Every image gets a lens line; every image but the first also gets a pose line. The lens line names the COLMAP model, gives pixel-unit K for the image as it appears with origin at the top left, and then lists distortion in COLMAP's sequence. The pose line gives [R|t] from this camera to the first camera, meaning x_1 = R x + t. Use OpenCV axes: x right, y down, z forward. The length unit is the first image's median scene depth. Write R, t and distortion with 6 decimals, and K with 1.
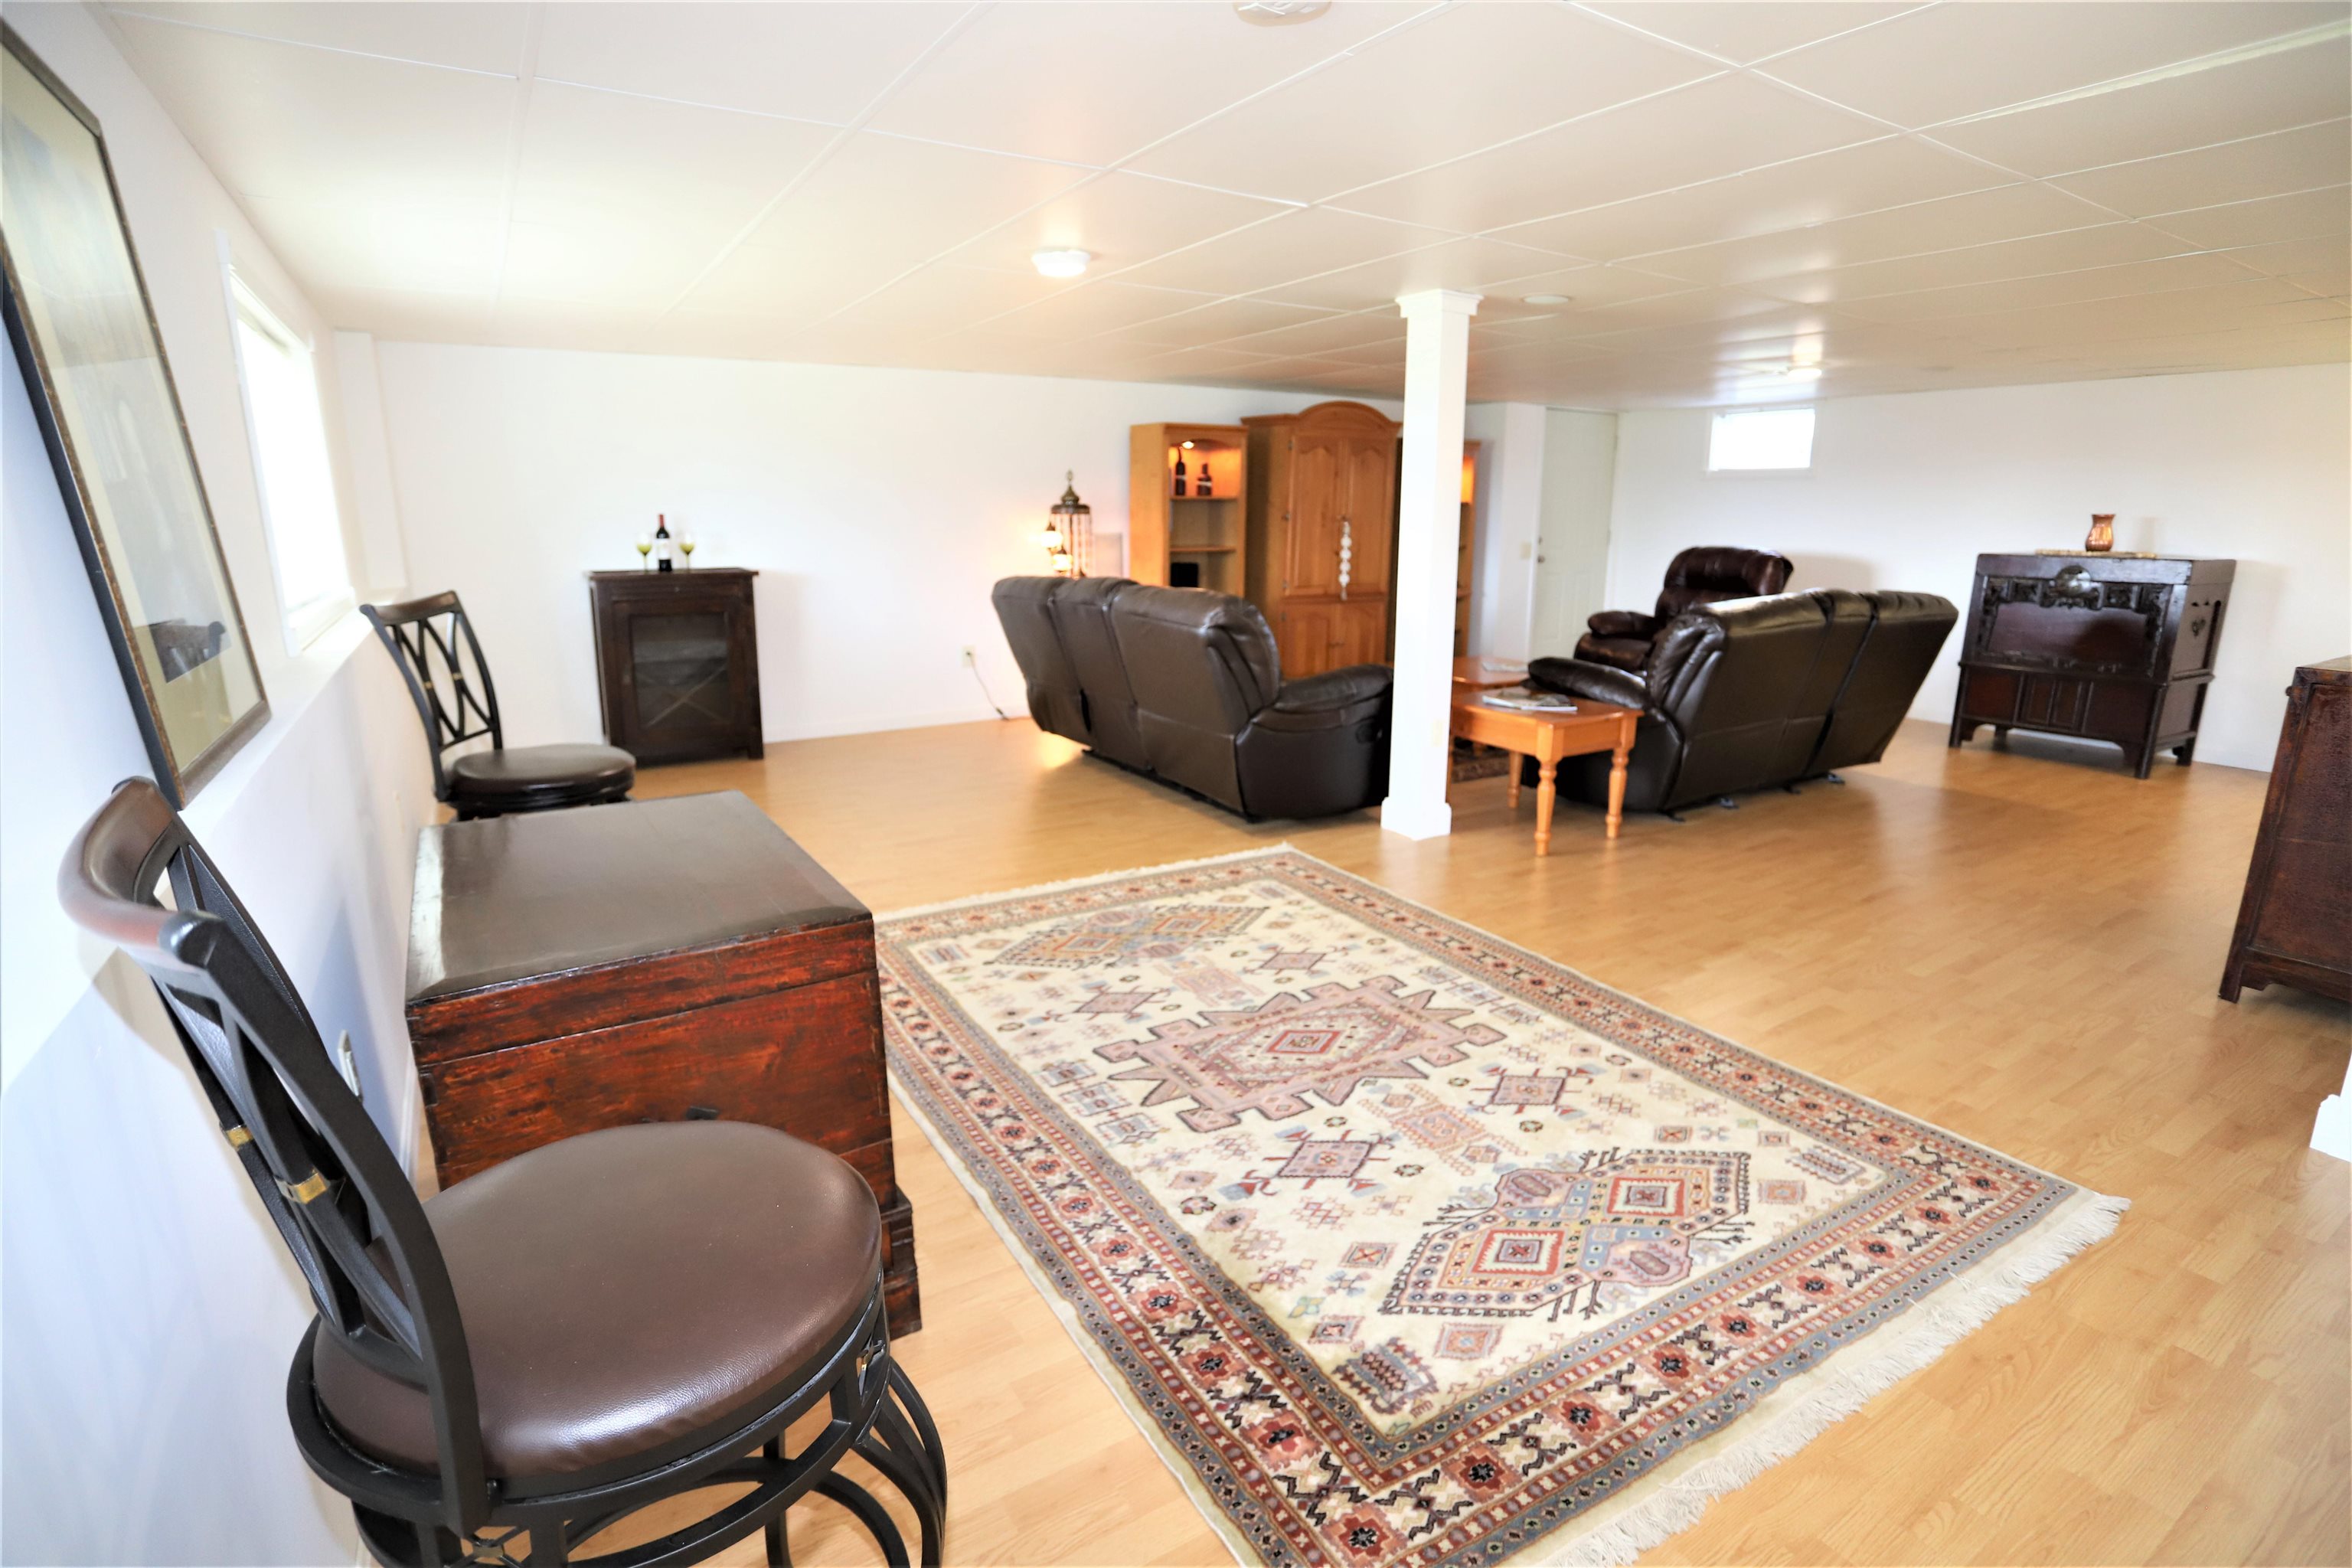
lens RADIAL K [[1145.7, 0, 1180.5], [0, 1145.7, 771.0], [0, 0, 1]] dist [-0.072584, 0.036563]
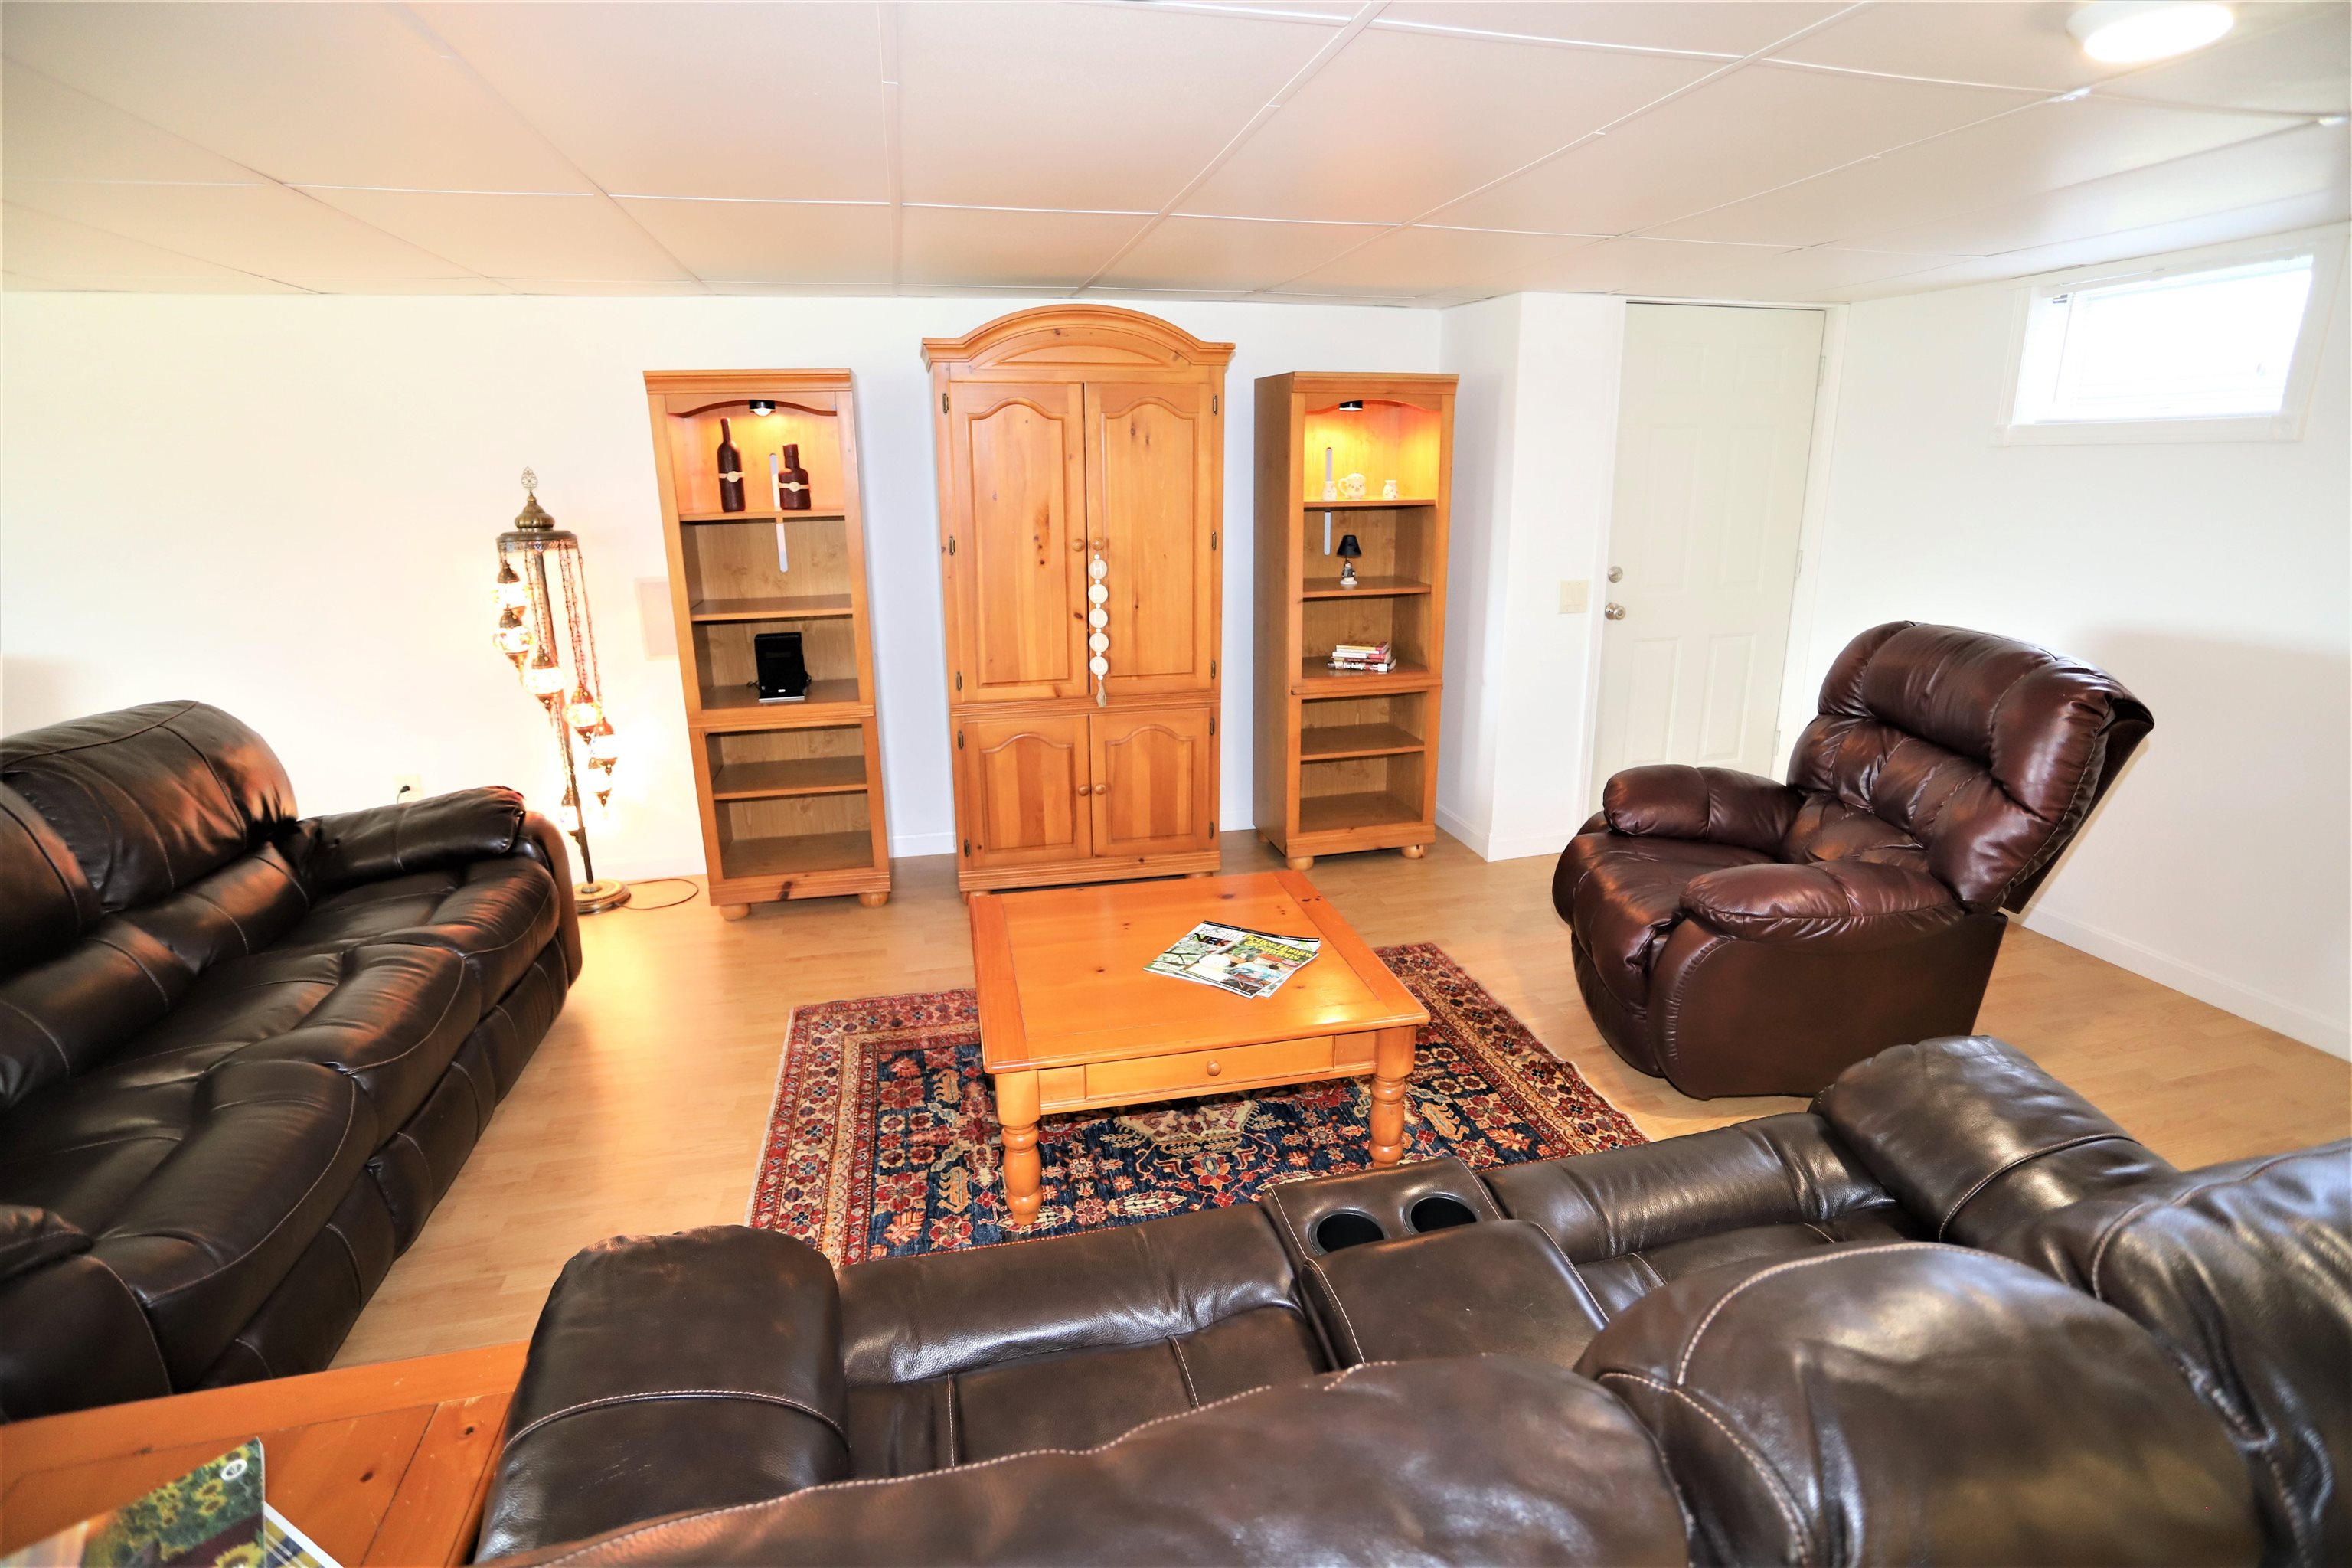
lens RADIAL K [[1145.7, 0, 1180.5], [0, 1145.7, 771.0], [0, 0, 1]] dist [-0.072584, 0.036563]
pose [[0.948648, 0.069741, -0.308551, 0.336746], [-0.056987, 0.997114, 0.050169, -0.150442], [0.311159, -0.030009, 0.949884, 0.535129]]
